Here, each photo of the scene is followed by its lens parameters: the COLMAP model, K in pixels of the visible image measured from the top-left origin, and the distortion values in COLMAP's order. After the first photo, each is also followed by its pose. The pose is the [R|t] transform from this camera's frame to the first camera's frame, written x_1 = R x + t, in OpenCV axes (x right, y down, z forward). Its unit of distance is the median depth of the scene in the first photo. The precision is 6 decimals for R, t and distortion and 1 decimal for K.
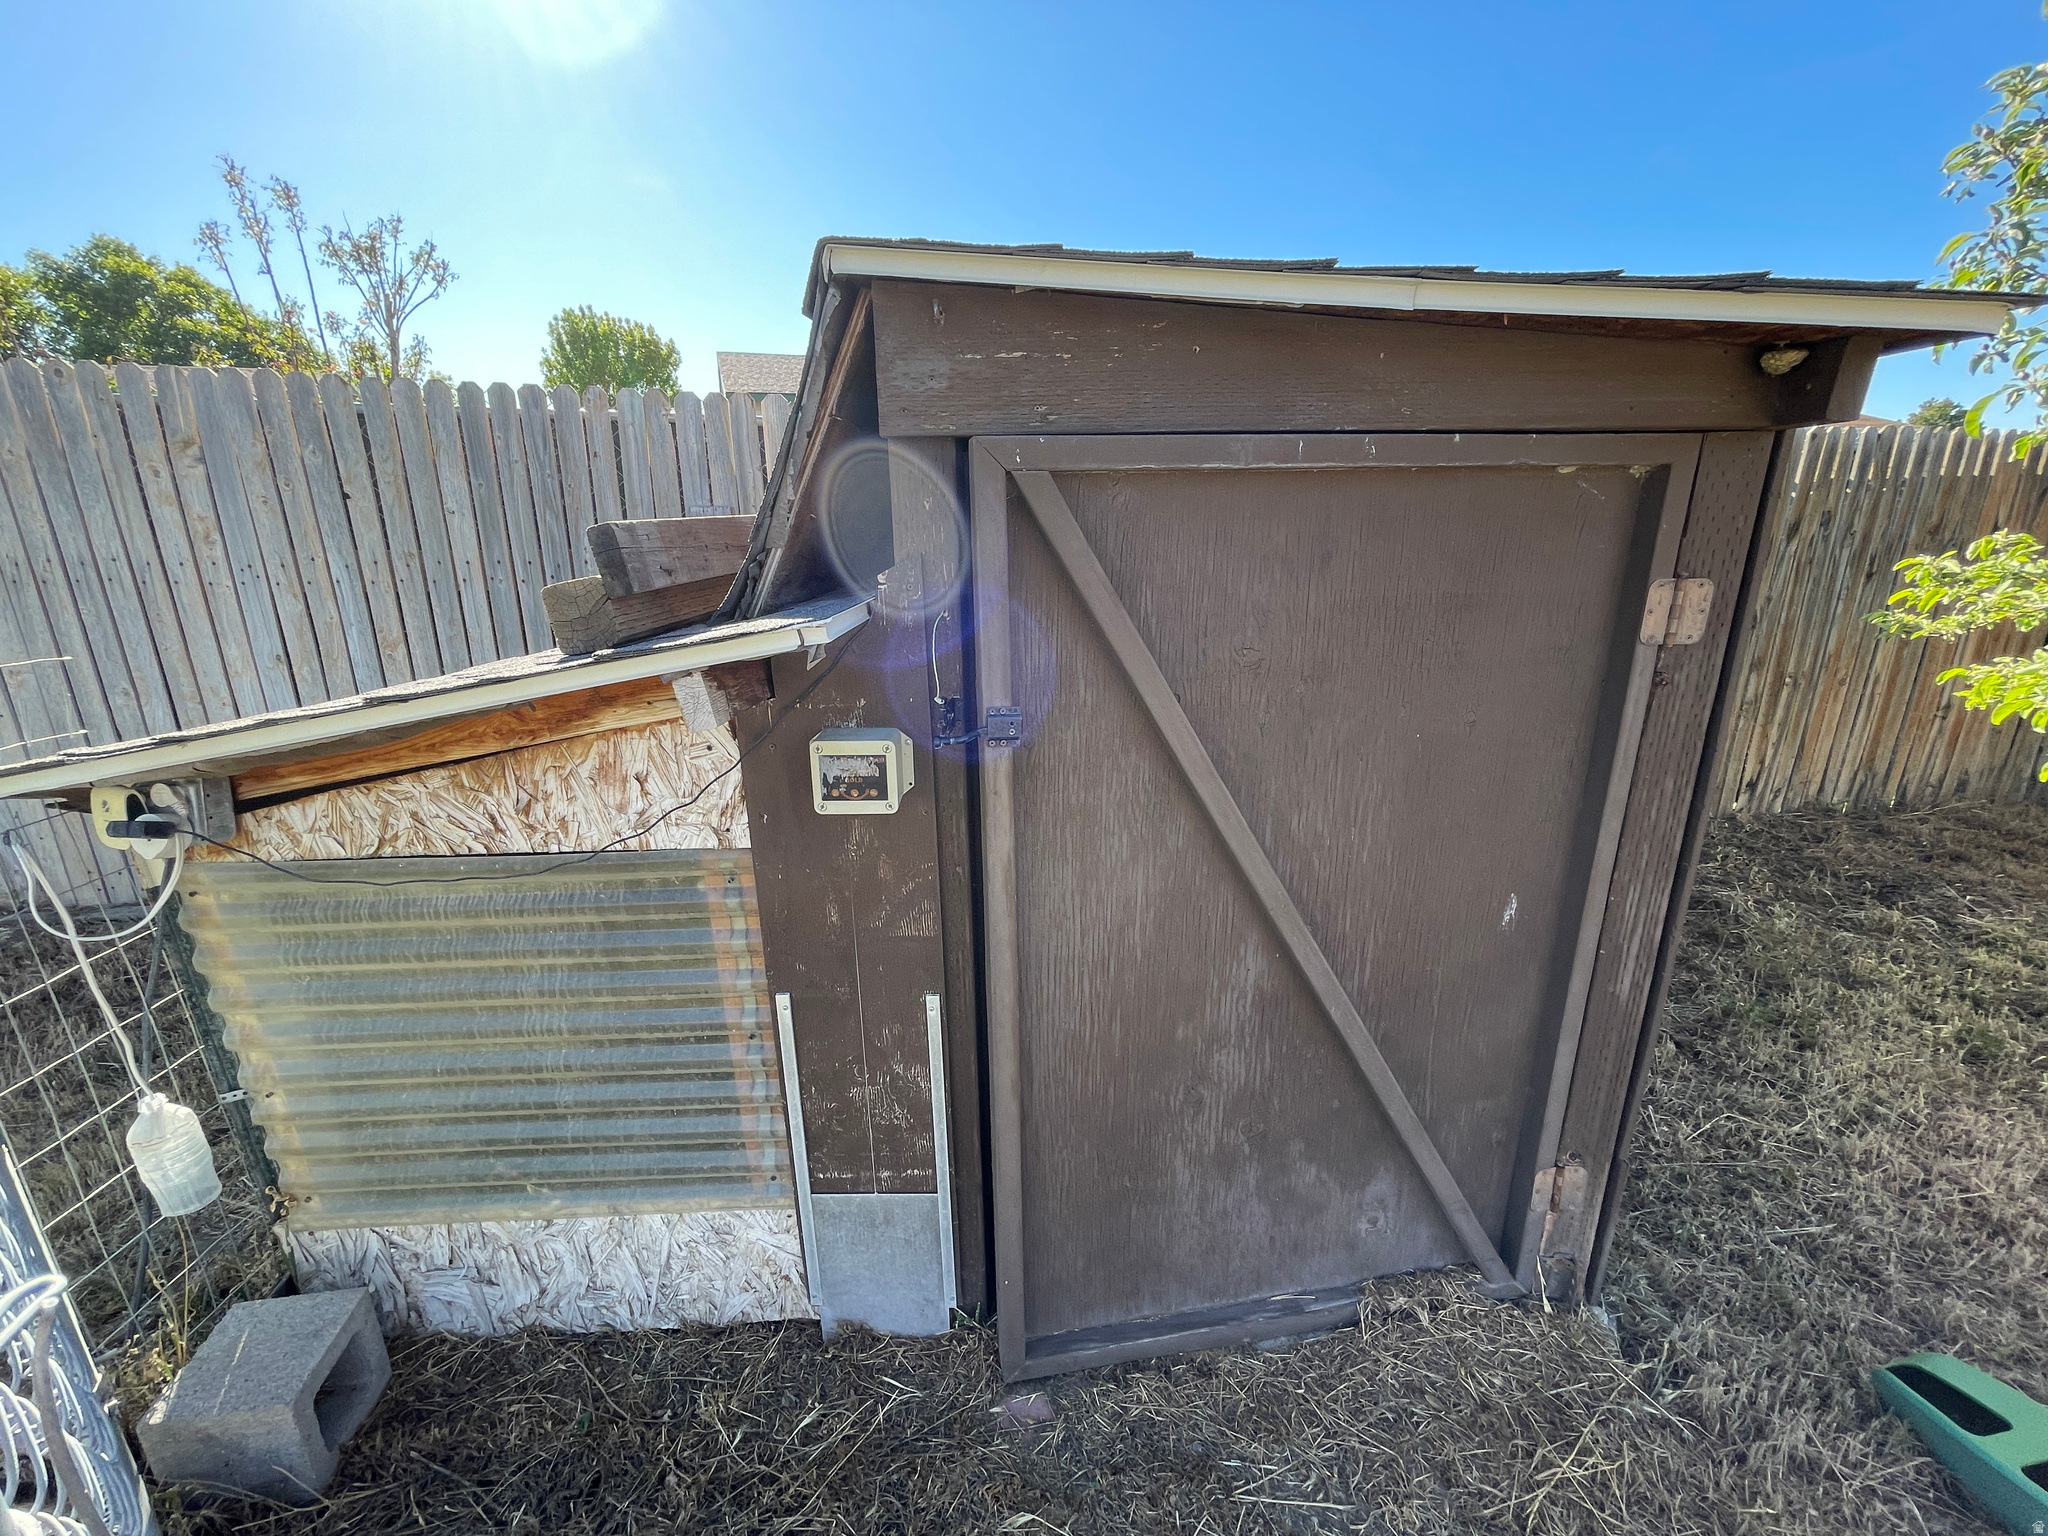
lens RADIAL K [[819.2, 0, 1018.7], [0, 819.2, 772.0], [0, 0, 1]] dist [-0.013845, 0.000122]
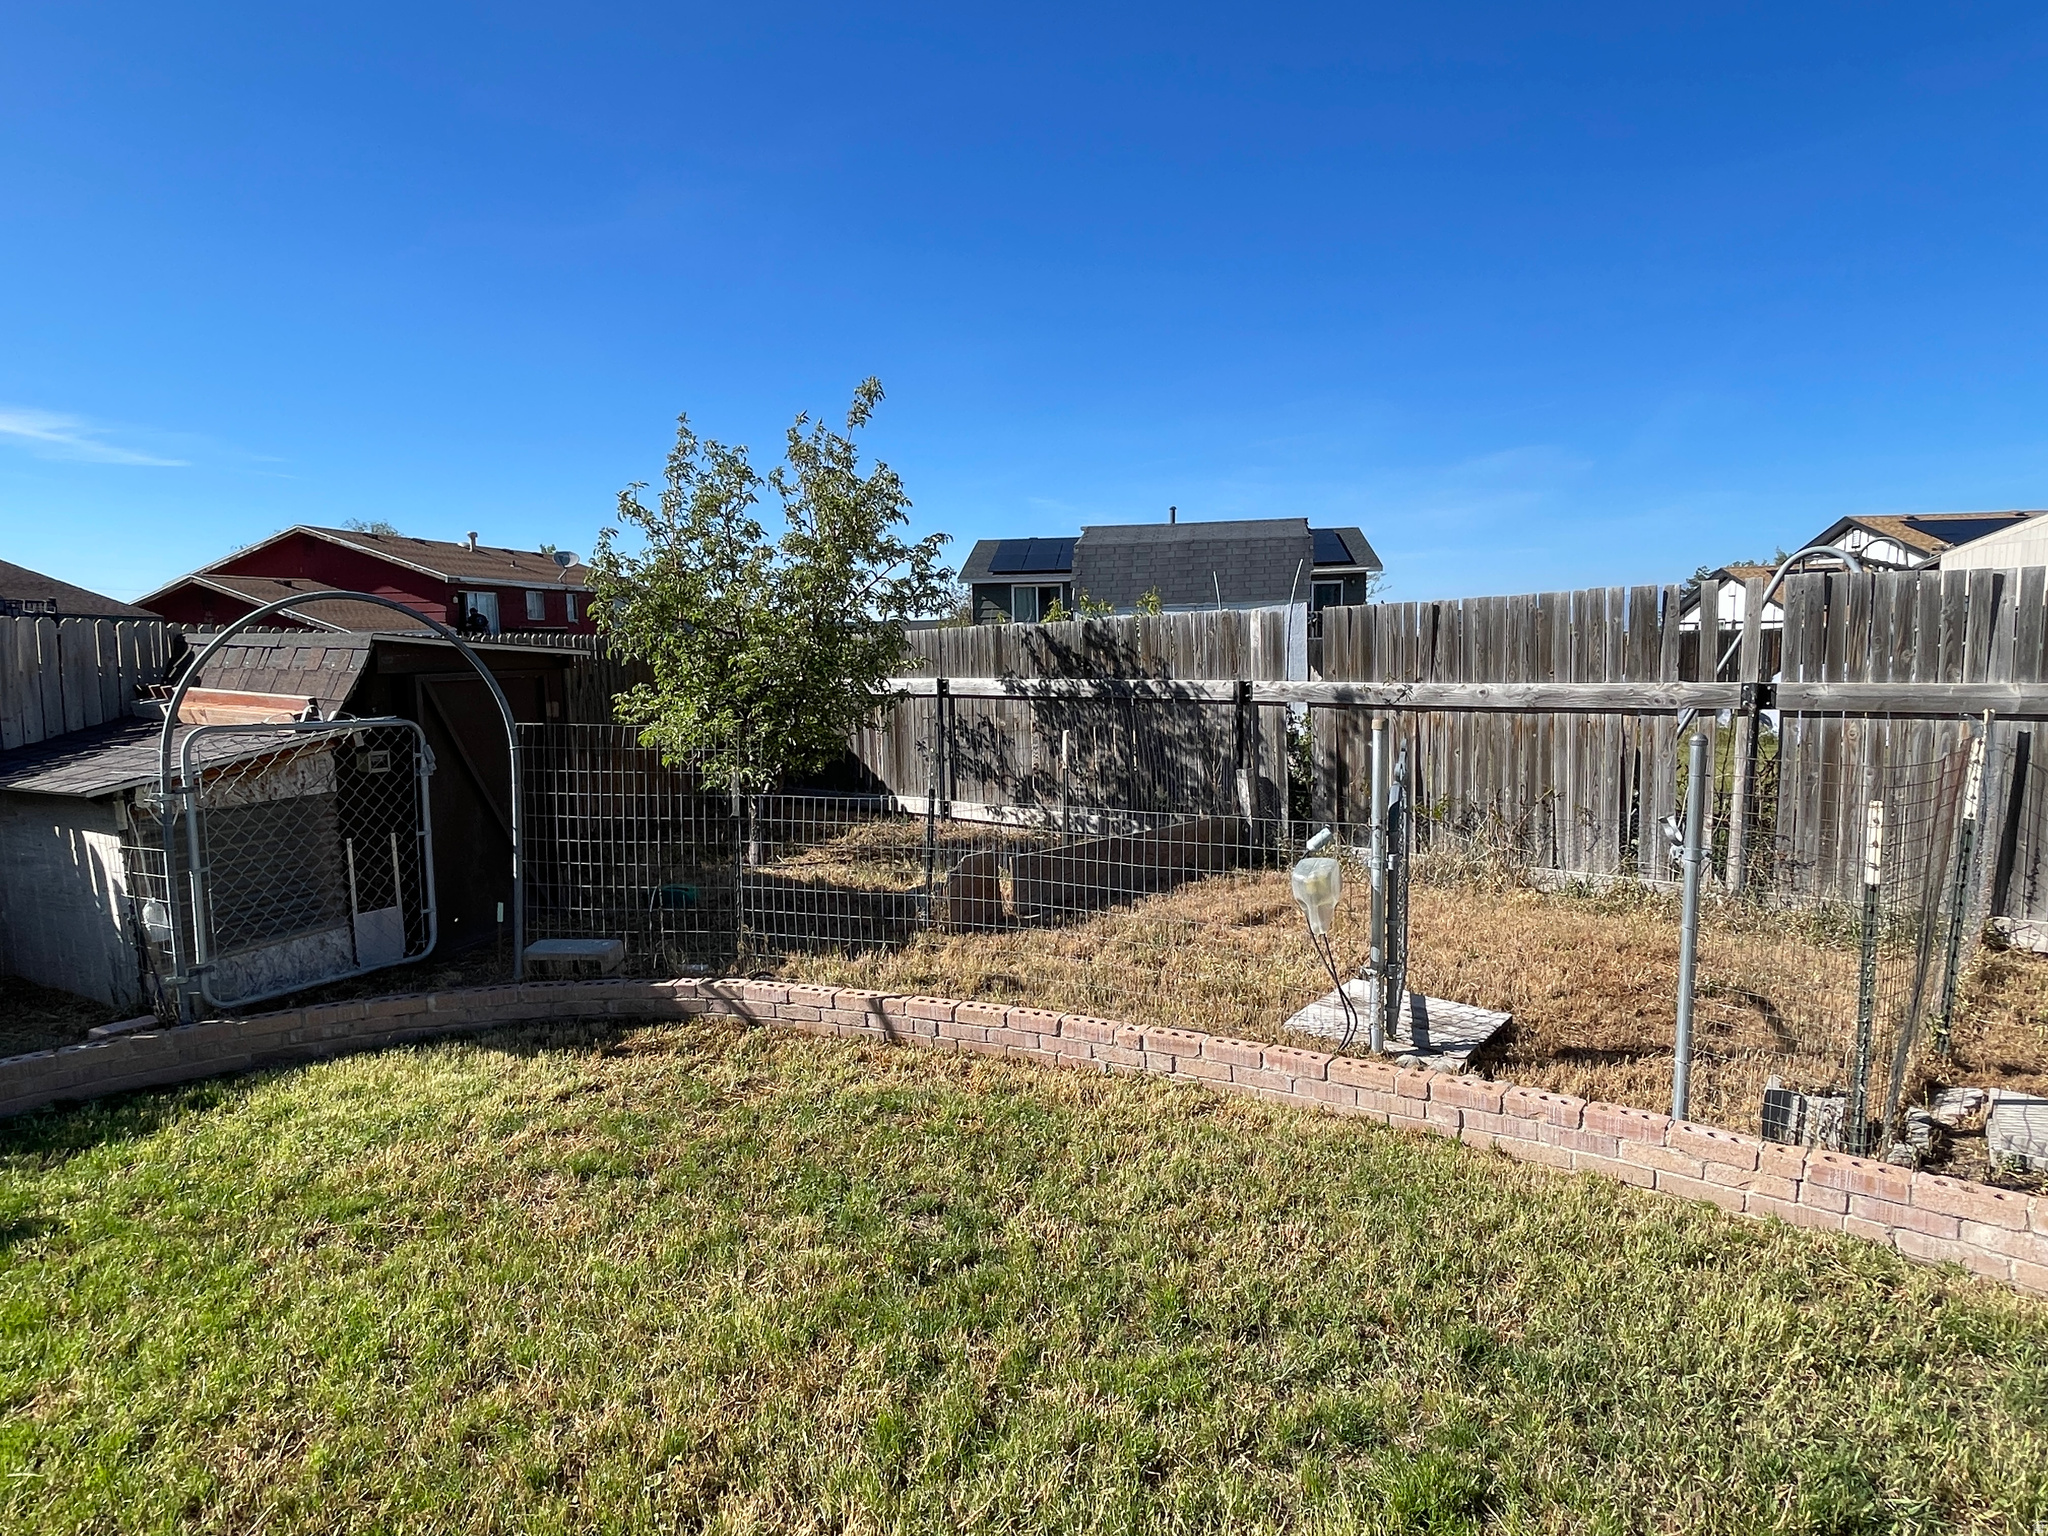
lens RADIAL K [[1169.8, 0, 1023.3], [0, 1169.8, 774.5], [0, 0, 1]] dist [0.004337, -0.003572]
pose [[0.466133, -0.090627, 0.880061, -2.819925], [0.266982, 0.962774, -0.042265, 0.854029], [-0.843470, 0.254661, 0.472976, -3.166823]]
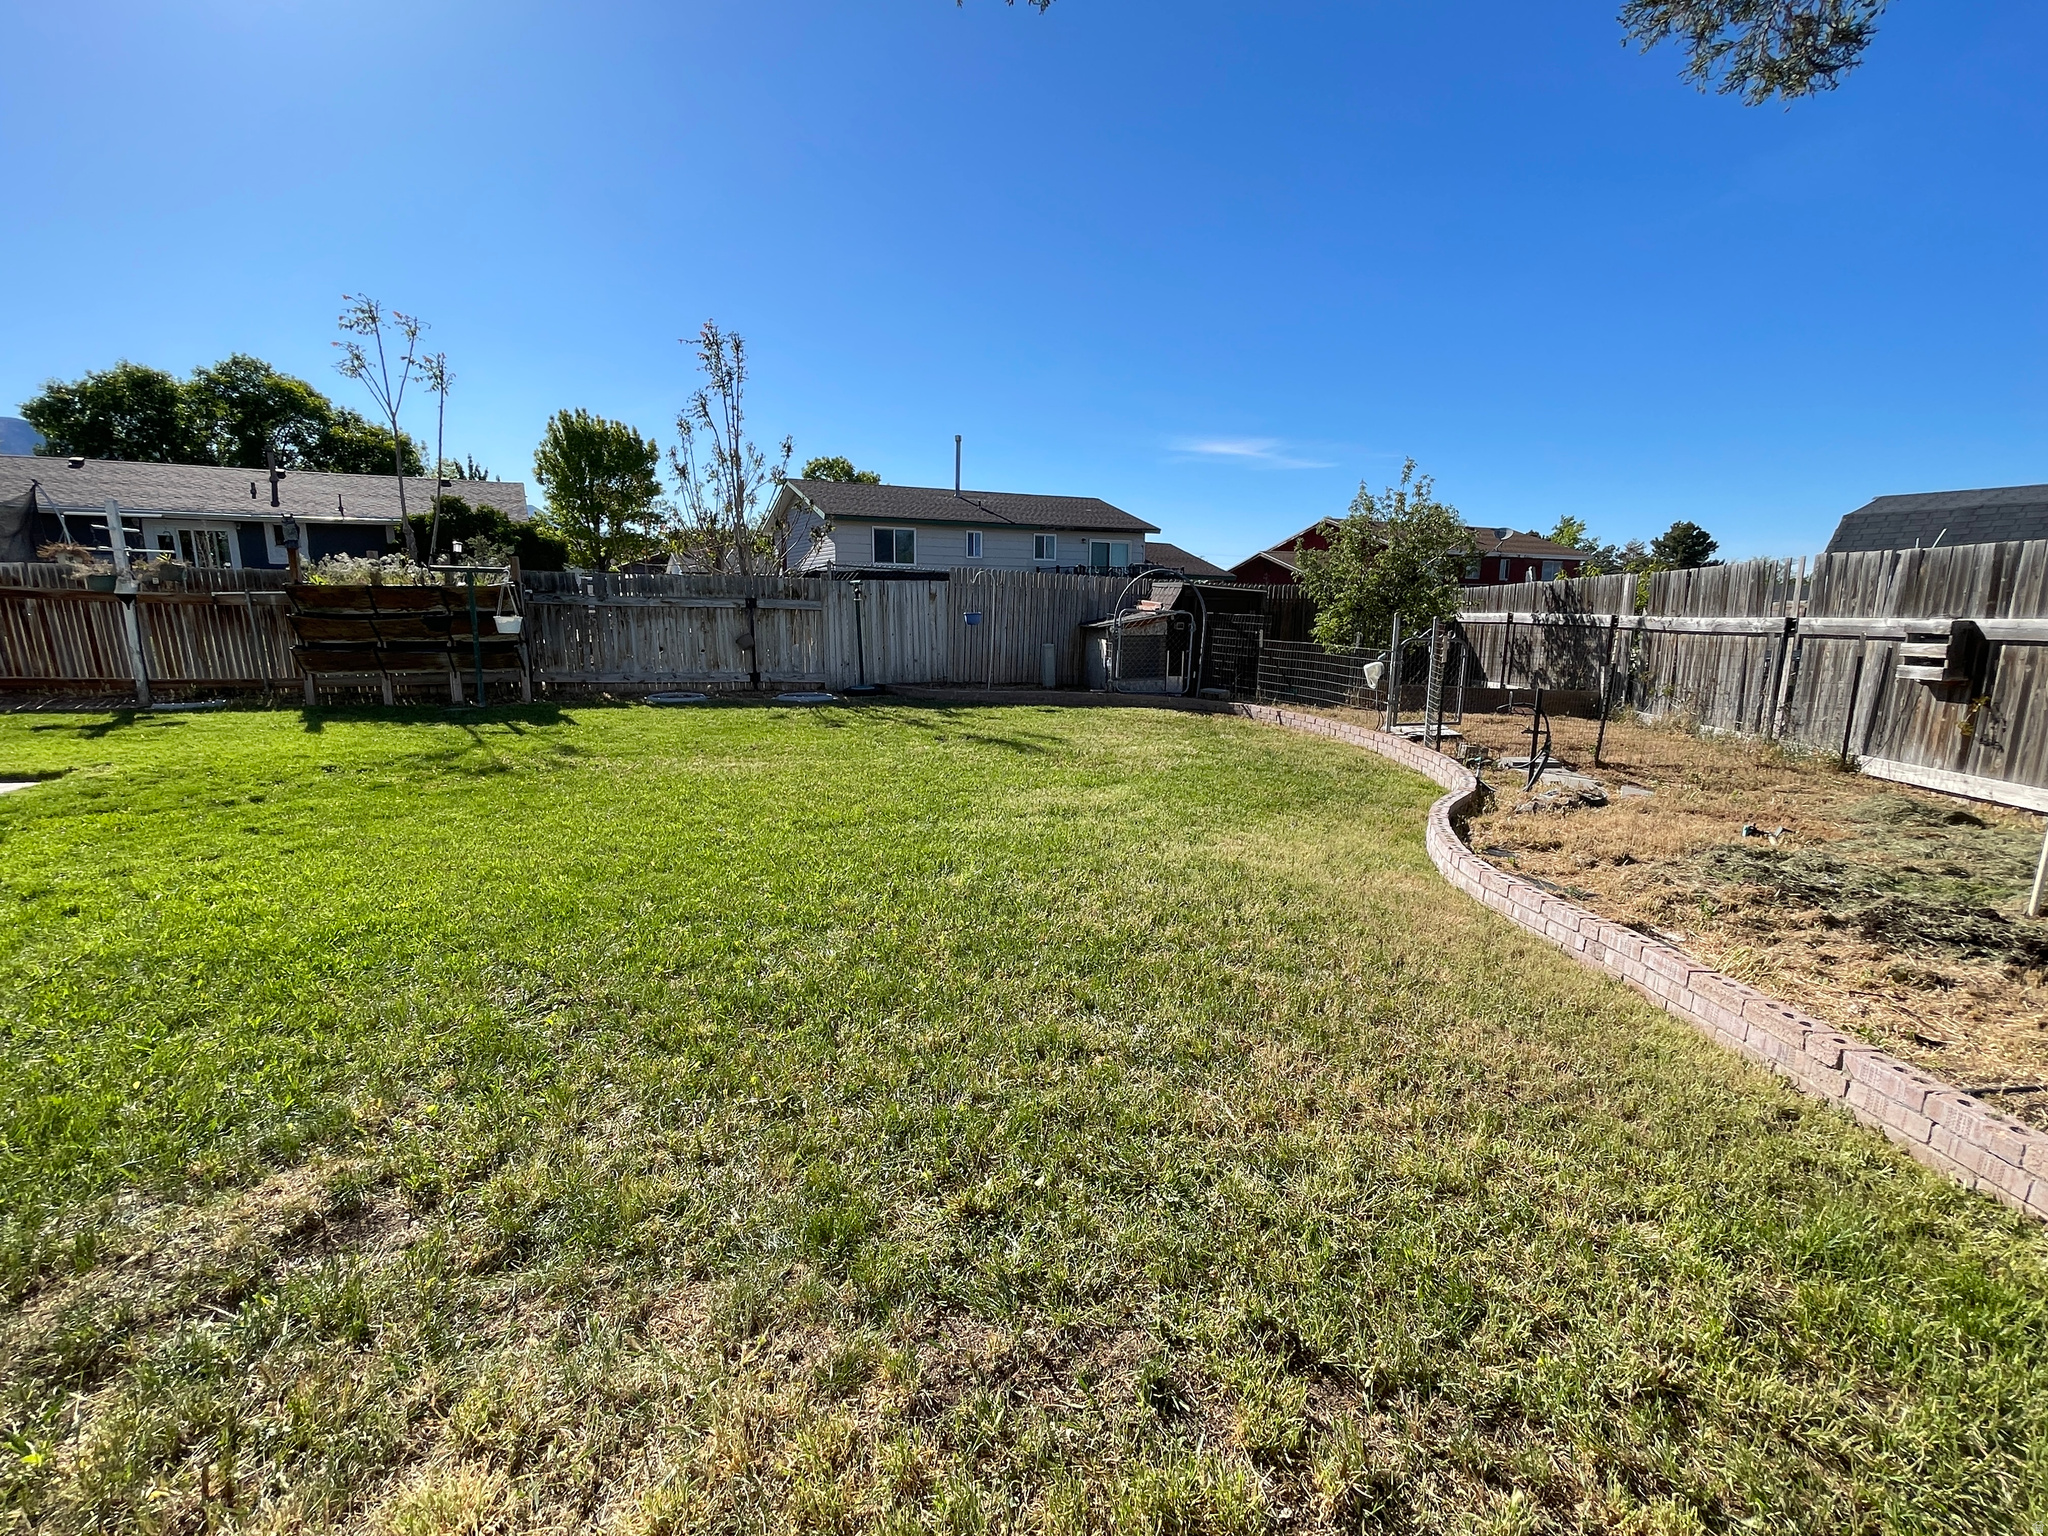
lens RADIAL K [[893.0, 0, 1023.9], [0, 893.0, 767.1], [0, 0, 1]] dist [0.000840, 0.000267]
pose [[0.984785, -0.007283, 0.173623, -3.549327], [0.026549, 0.993698, -0.108903, 2.553338], [-0.171736, 0.111855, 0.978772, -8.275510]]
